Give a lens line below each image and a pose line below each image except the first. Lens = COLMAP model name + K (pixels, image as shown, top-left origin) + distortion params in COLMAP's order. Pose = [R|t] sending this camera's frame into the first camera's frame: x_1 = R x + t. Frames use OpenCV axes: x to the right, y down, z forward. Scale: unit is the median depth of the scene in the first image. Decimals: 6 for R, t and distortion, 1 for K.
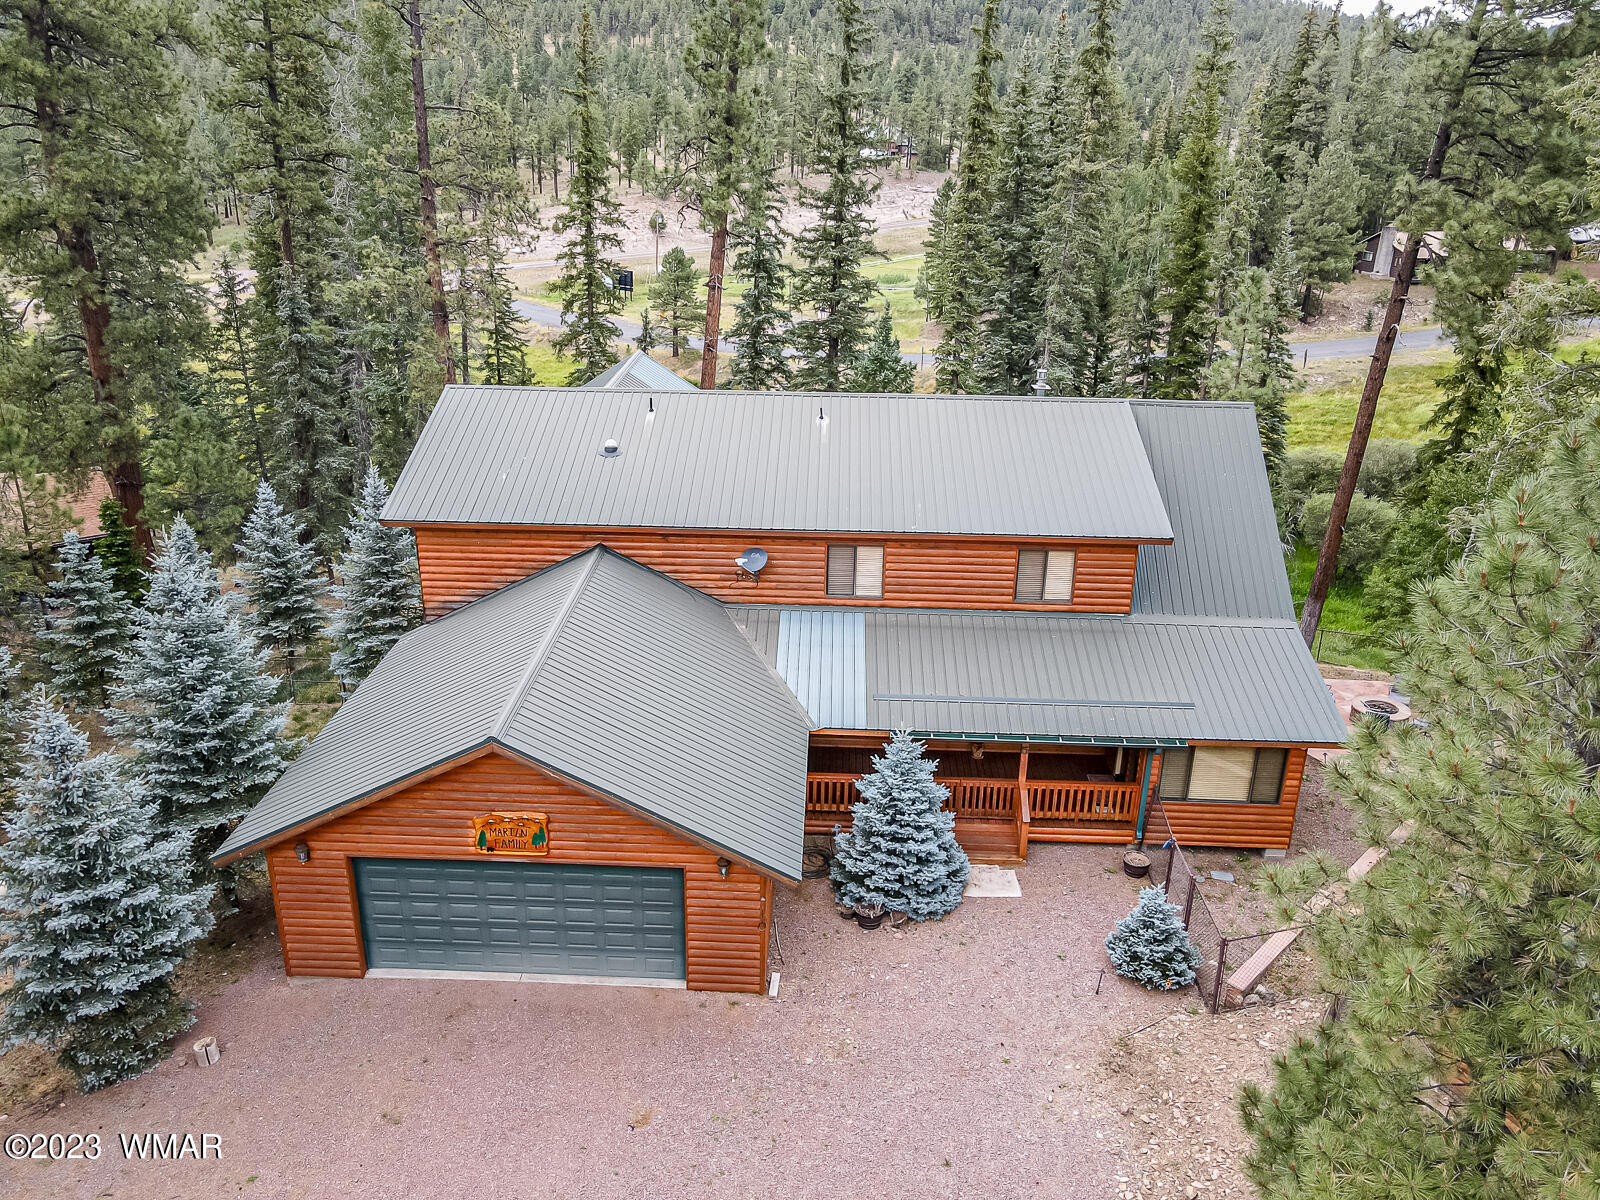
lens RADIAL K [[1159.9, 0, 778.3], [0, 1159.9, 602.7], [0, 0, 1]] dist [-0.026404, 0.006188]
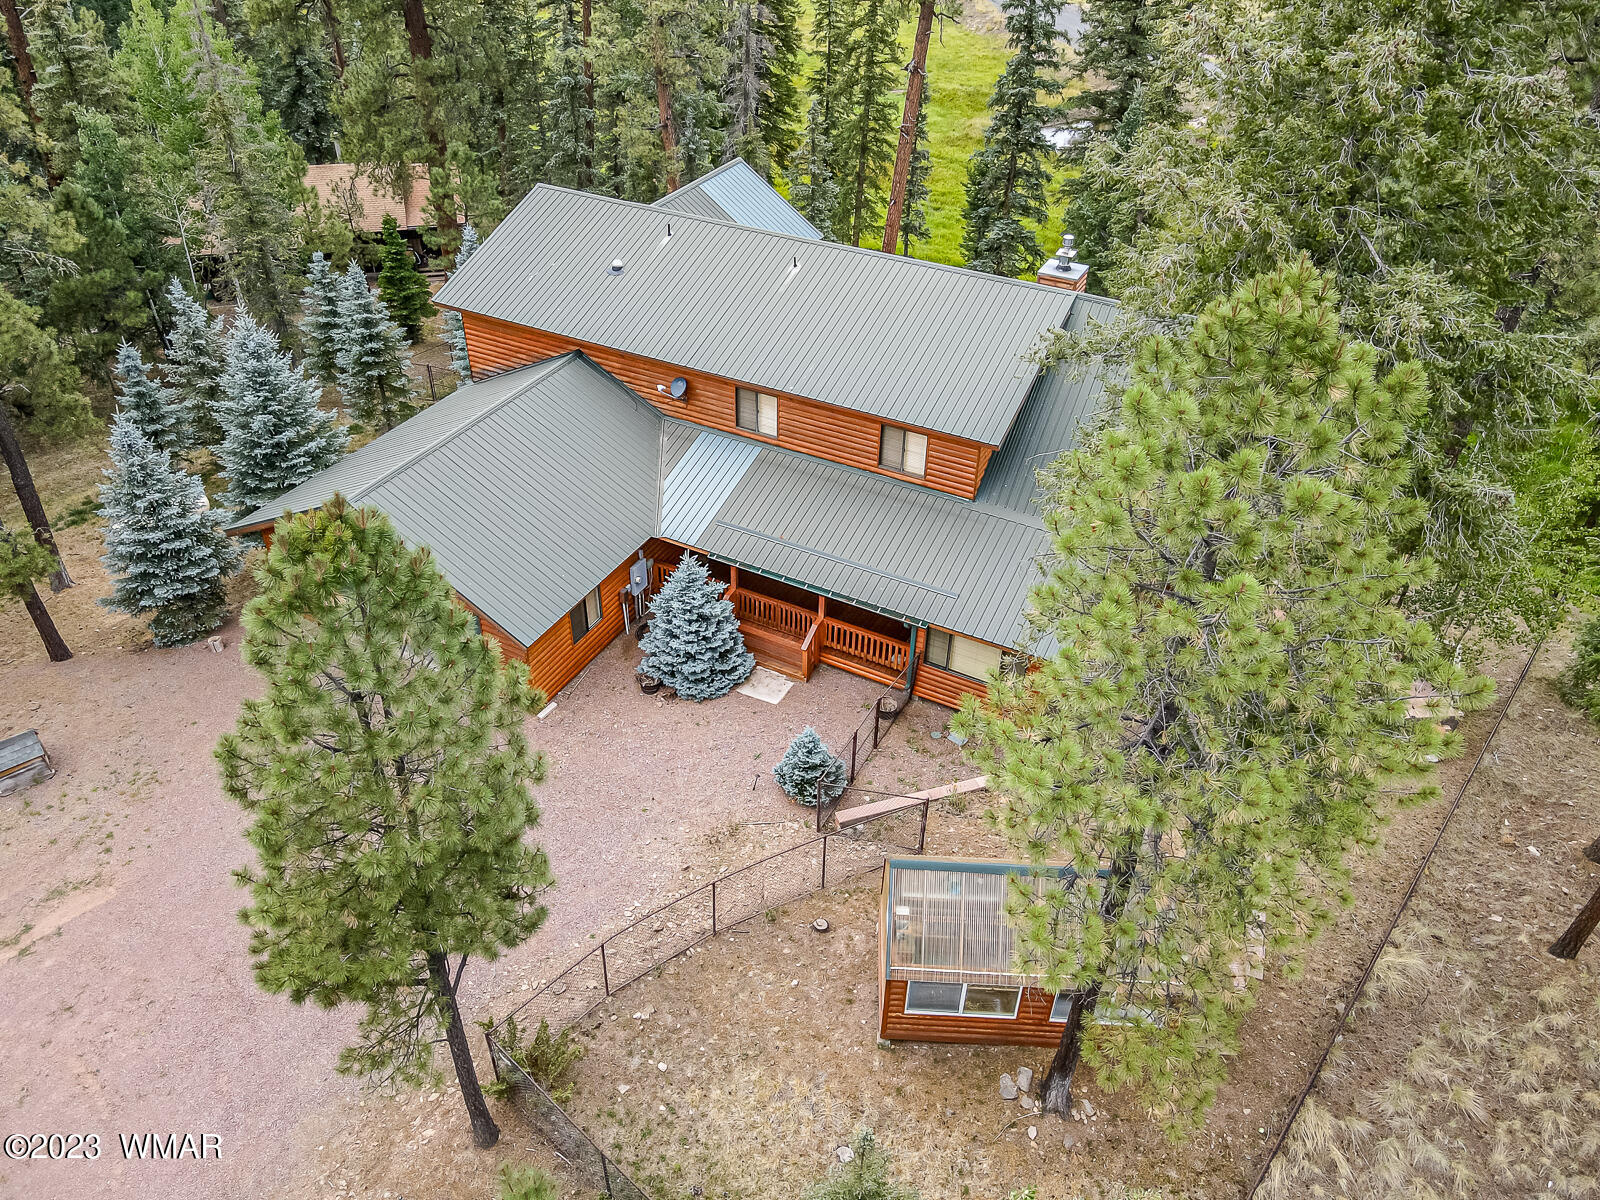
lens RADIAL K [[1186.7, 0, 800.0], [0, 1186.7, 600.0], [0, 0, 1]] dist [0.001890, 0.001385]
pose [[0.898717, 0.261364, -0.352132, 0.618715], [-0.161765, 0.943941, 0.287764, -0.214960], [0.407602, -0.201655, 0.890615, -0.108178]]
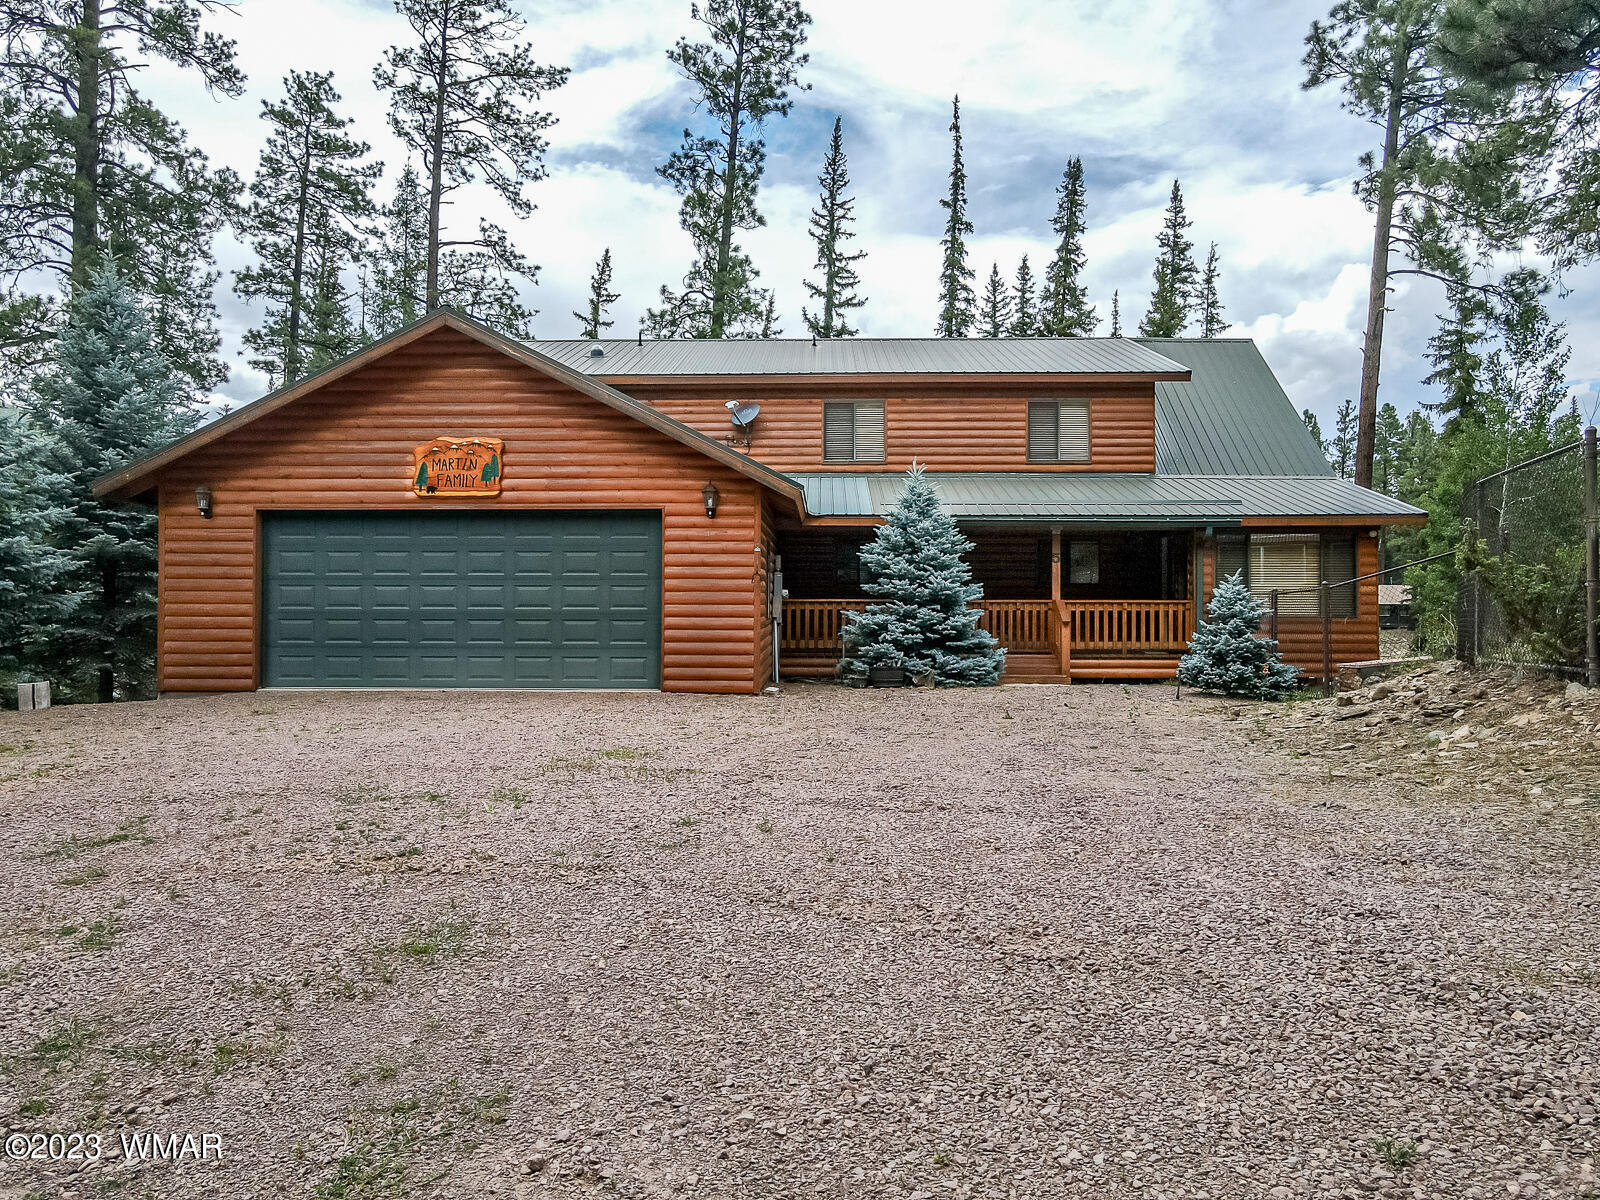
lens RADIAL K [[1159.9, 0, 778.3], [0, 1159.9, 602.7], [0, 0, 1]] dist [-0.026404, 0.006188]
pose [[0.999913, -0.006304, 0.011560, -0.007085], [0.010112, 0.929949, -0.367548, 0.481161], [-0.008433, 0.367633, 0.929933, 0.203232]]
